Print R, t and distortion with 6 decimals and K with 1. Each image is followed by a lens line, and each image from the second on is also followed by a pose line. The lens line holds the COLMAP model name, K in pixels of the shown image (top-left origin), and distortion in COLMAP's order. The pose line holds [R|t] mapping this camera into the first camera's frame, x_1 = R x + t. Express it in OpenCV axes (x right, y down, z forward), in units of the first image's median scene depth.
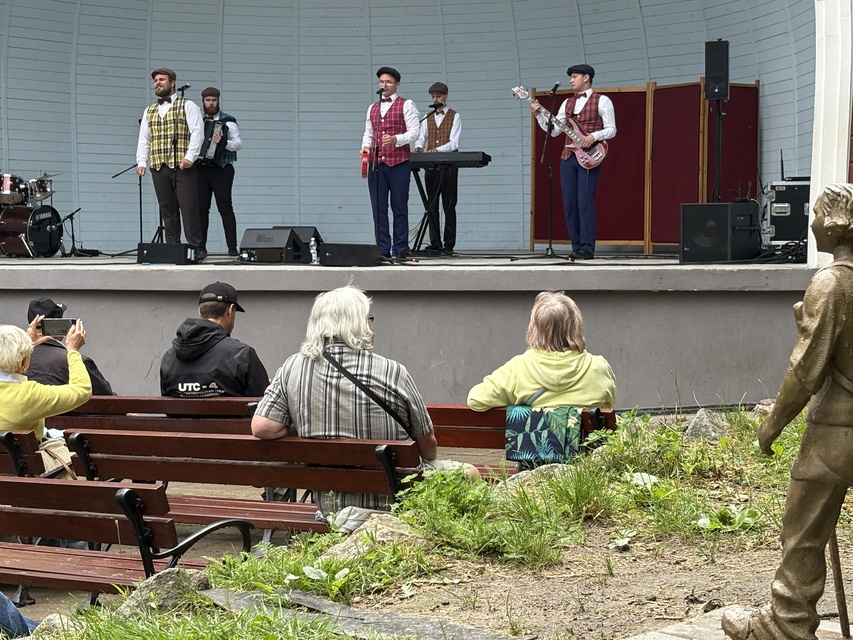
lens RADIAL K [[1742.2, 0, 426.3], [0, 1742.2, 339.3], [0, 0, 1]] dist [0.329685, -1.762353]
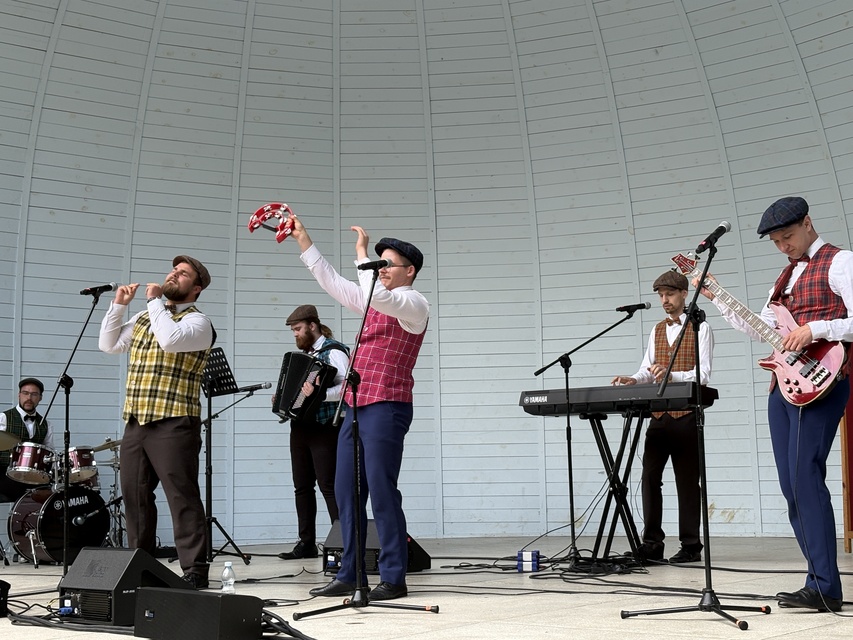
lens RADIAL K [[1447.5, 0, 435.0], [0, 1447.5, 331.1], [0, 0, 1]] dist [0.308151, -1.399426]
pose [[0.932794, -0.047463, -0.357270, 0.138852], [-0.008990, 0.987918, -0.154717, -0.057584], [0.360297, 0.147531, 0.921098, 0.612921]]
